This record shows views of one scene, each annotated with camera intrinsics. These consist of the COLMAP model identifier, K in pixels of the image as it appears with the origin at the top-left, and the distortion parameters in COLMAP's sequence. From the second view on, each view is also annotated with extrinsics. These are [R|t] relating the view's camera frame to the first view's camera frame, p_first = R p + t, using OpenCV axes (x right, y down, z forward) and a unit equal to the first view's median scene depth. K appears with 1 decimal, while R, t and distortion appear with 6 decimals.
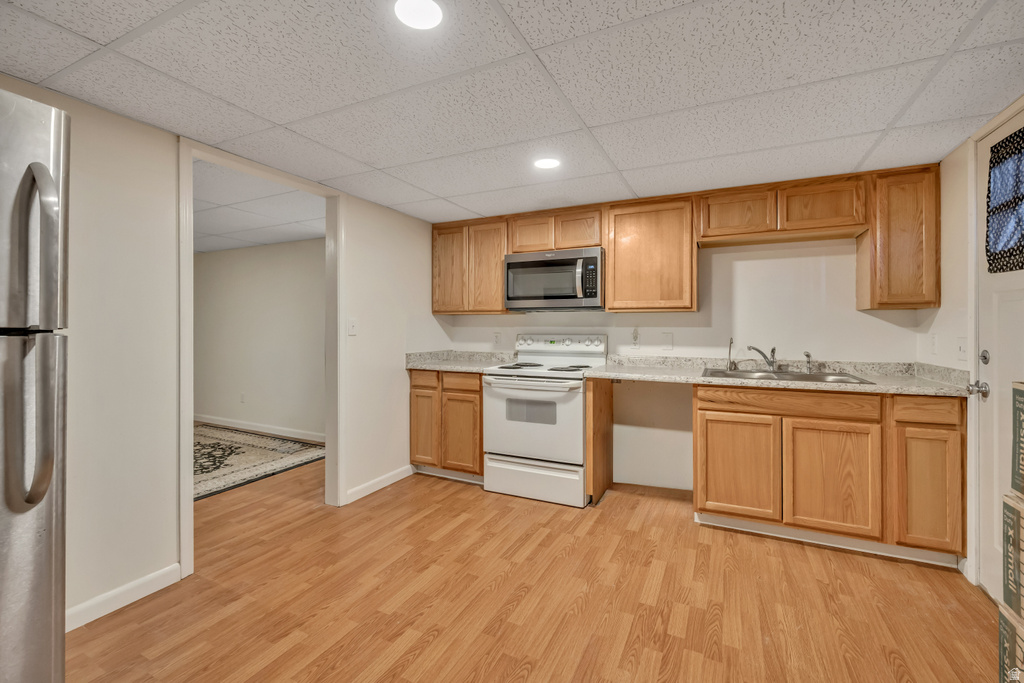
lens RADIAL K [[441.2, 0, 514.5], [0, 441.2, 329.3], [0, 0, 1]] dist [-0.016803, 0.000418]
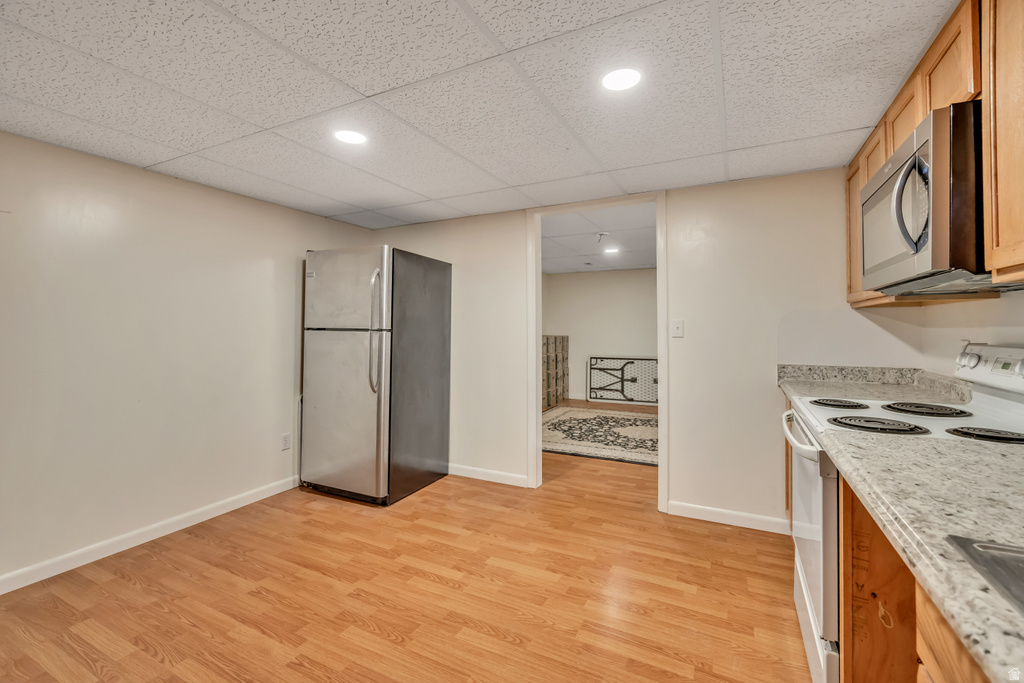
lens RADIAL K [[441.2, 0, 514.5], [0, 441.2, 329.3], [0, 0, 1]] dist [-0.016803, 0.000418]
pose [[-0.024266, 0.000740, -0.999705, 0.676681], [-0.005558, 0.999984, 0.000875, -0.002204], [0.999690, 0.005577, -0.024262, 0.798093]]
